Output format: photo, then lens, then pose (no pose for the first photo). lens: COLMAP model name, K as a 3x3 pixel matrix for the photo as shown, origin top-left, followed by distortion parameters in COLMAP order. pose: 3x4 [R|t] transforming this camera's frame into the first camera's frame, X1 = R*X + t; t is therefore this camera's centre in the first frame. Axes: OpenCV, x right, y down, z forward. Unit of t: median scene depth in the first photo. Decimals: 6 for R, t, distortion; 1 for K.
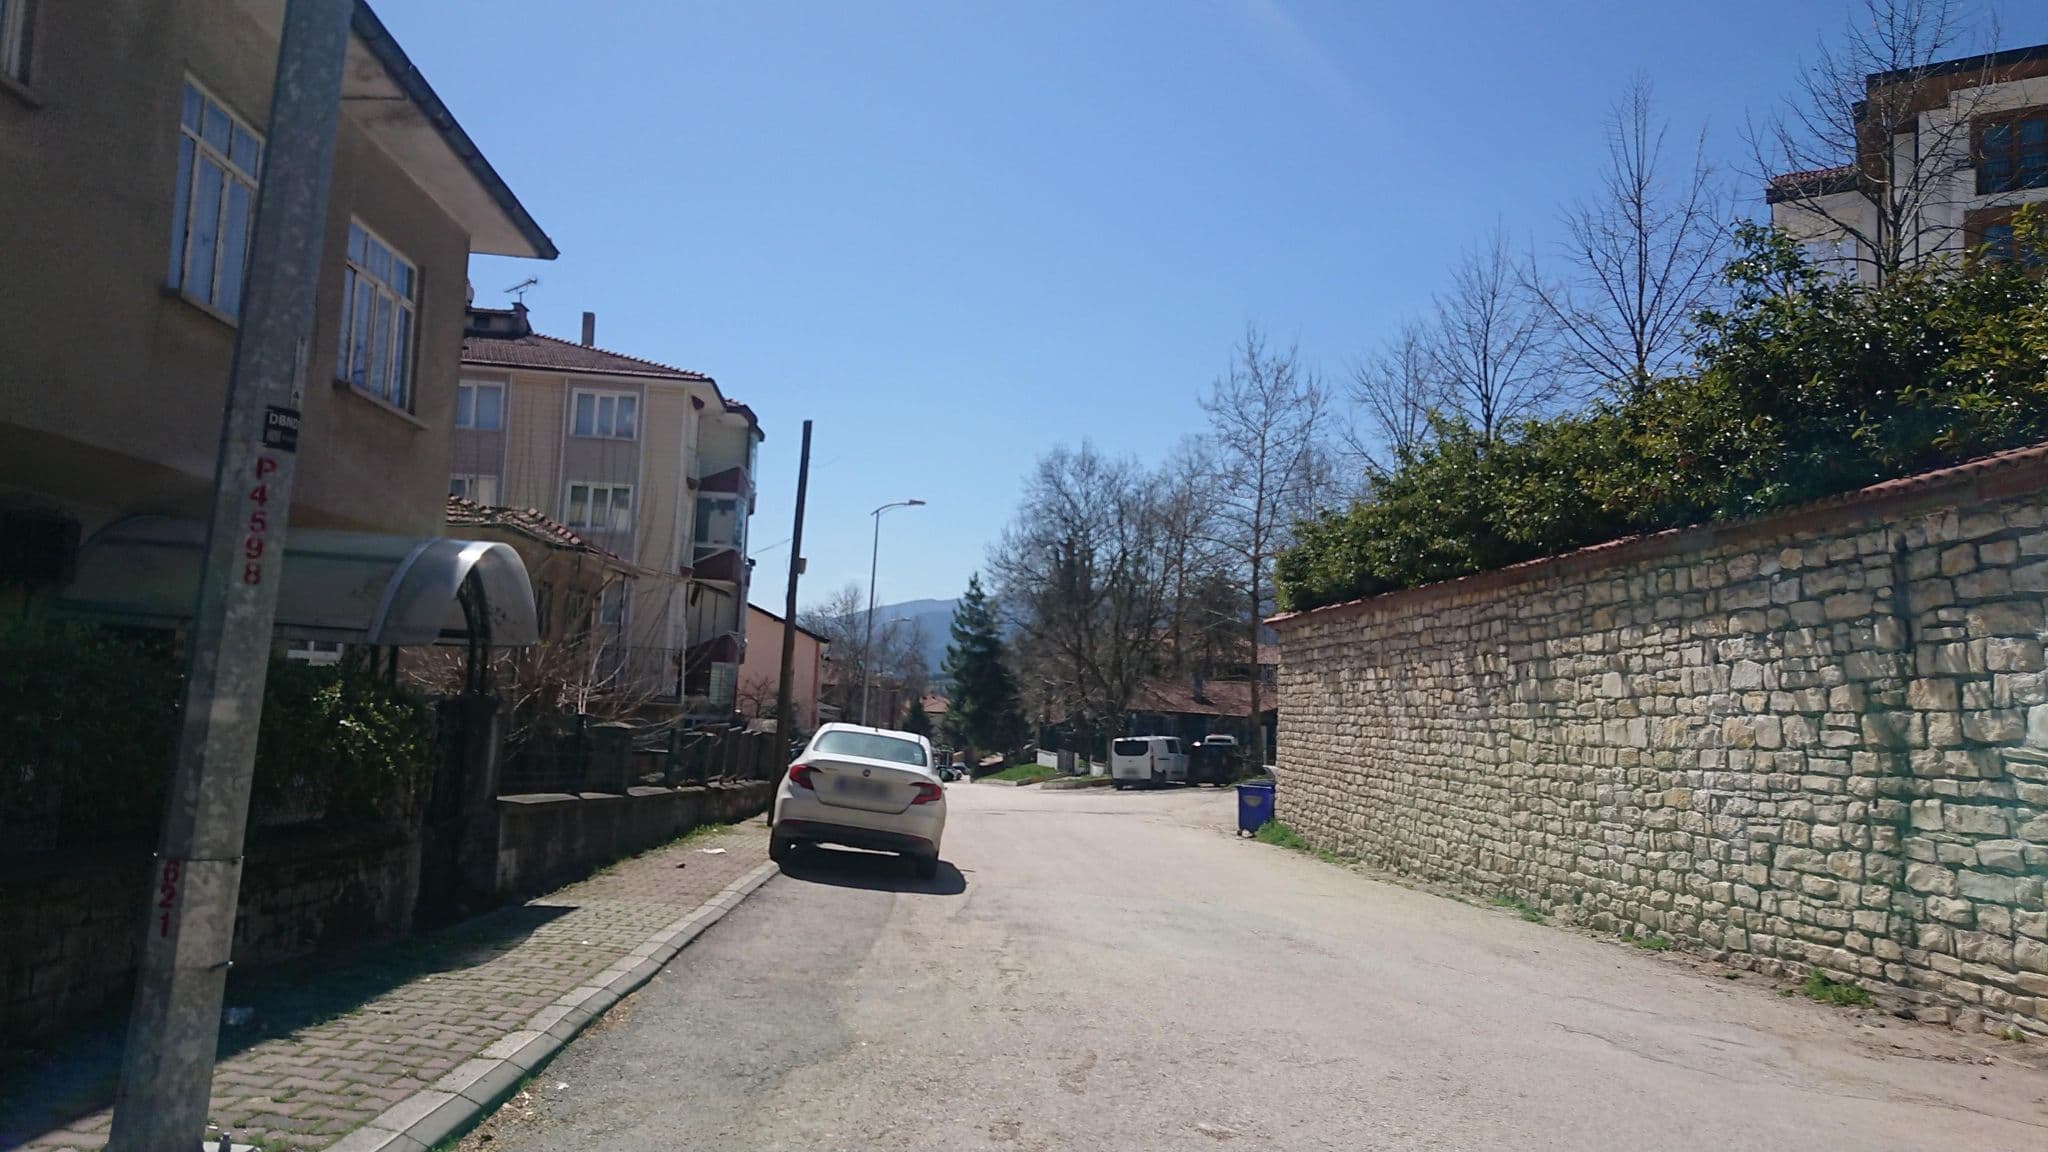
lens RADIAL K [[1472.9, 0, 1024.0], [0, 1472.9, 576.0], [0, 0, 1]] dist [0.076348, -0.195775]
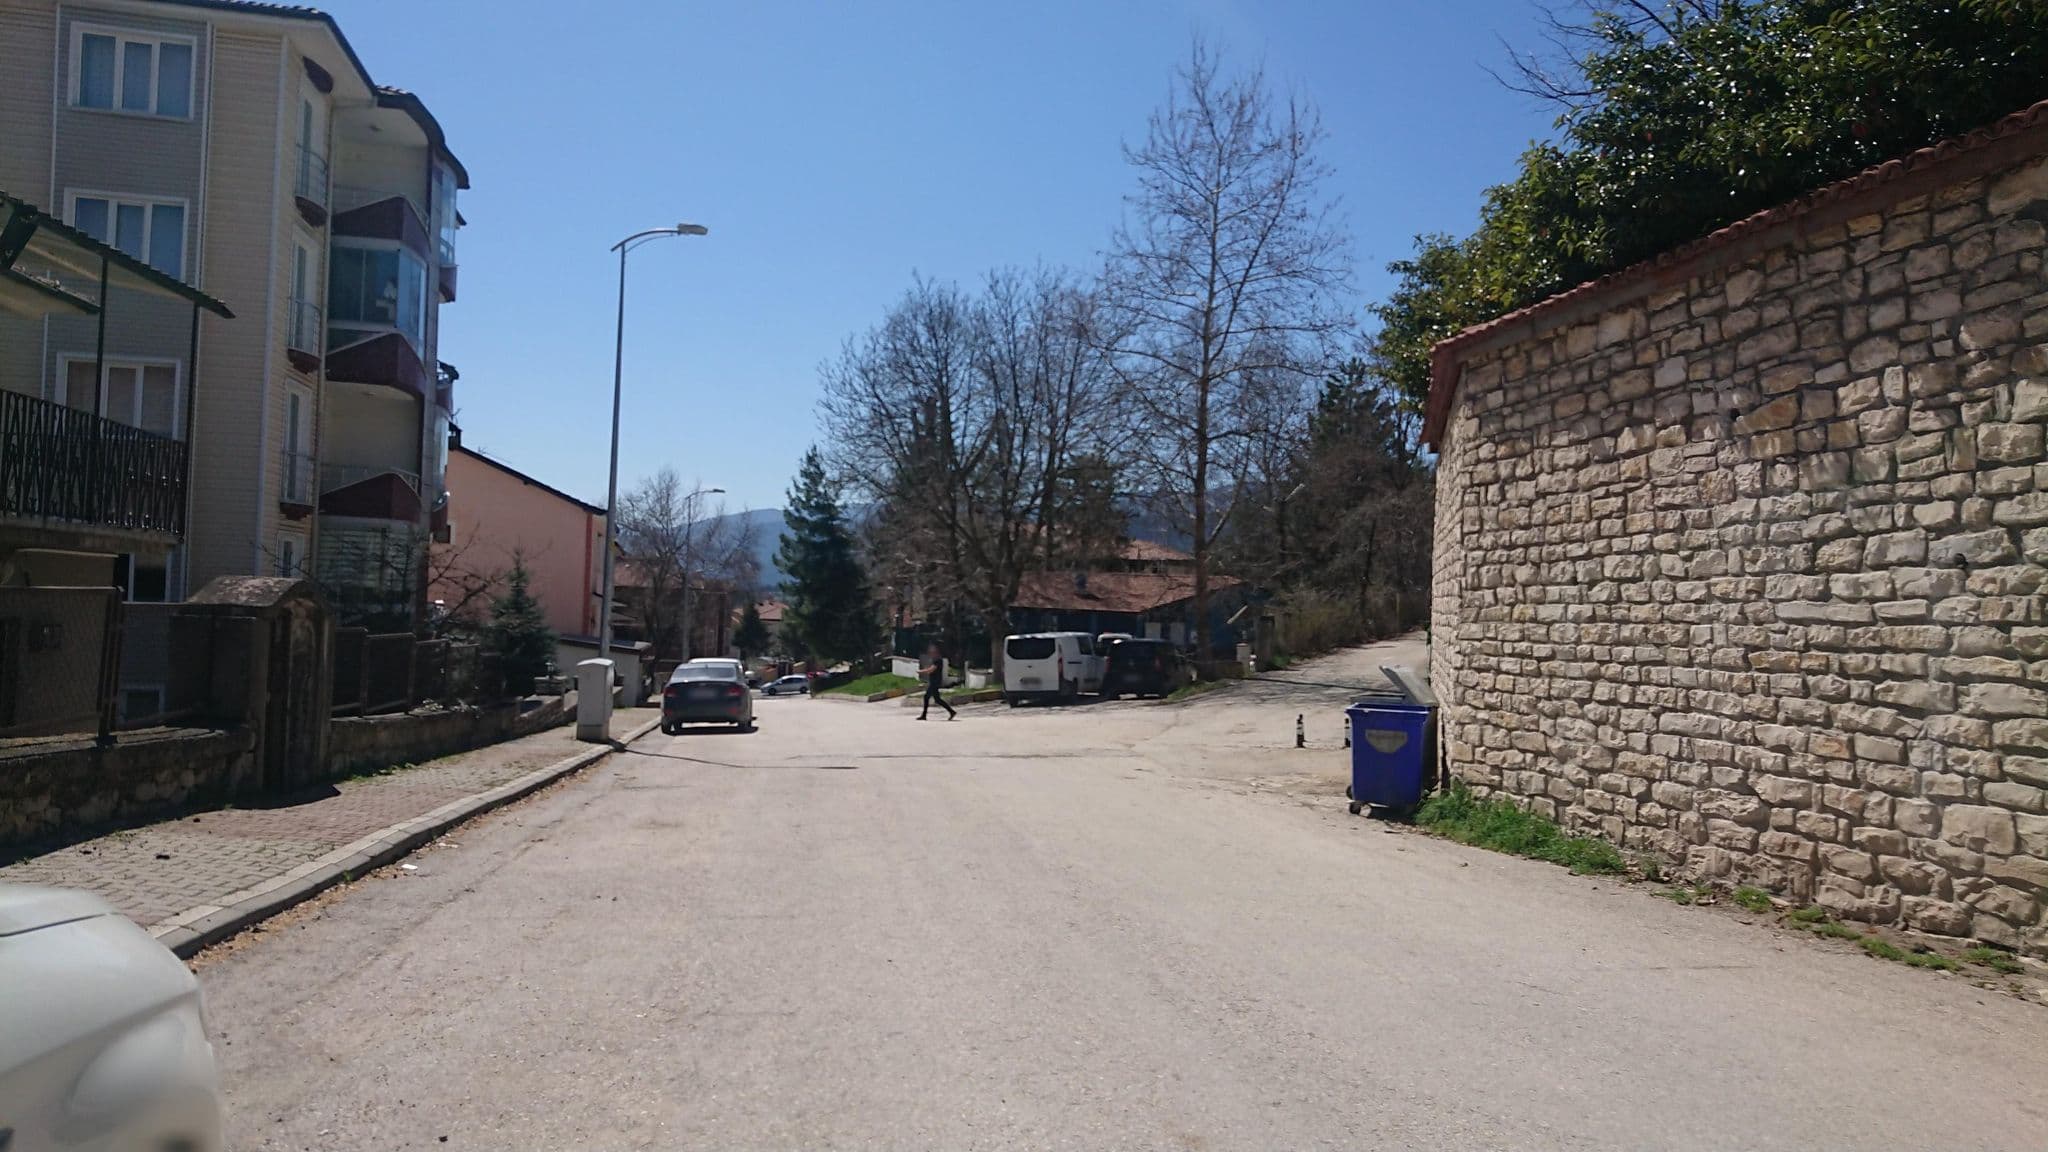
lens RADIAL K [[1472.9, 0, 1024.0], [0, 1472.9, 576.0], [0, 0, 1]] dist [0.076348, -0.195775]
pose [[0.994422, -0.015866, 0.104277, -0.004396], [0.009424, 0.998032, 0.061987, 0.034882], [-0.105055, -0.060658, 0.992615, 0.274417]]
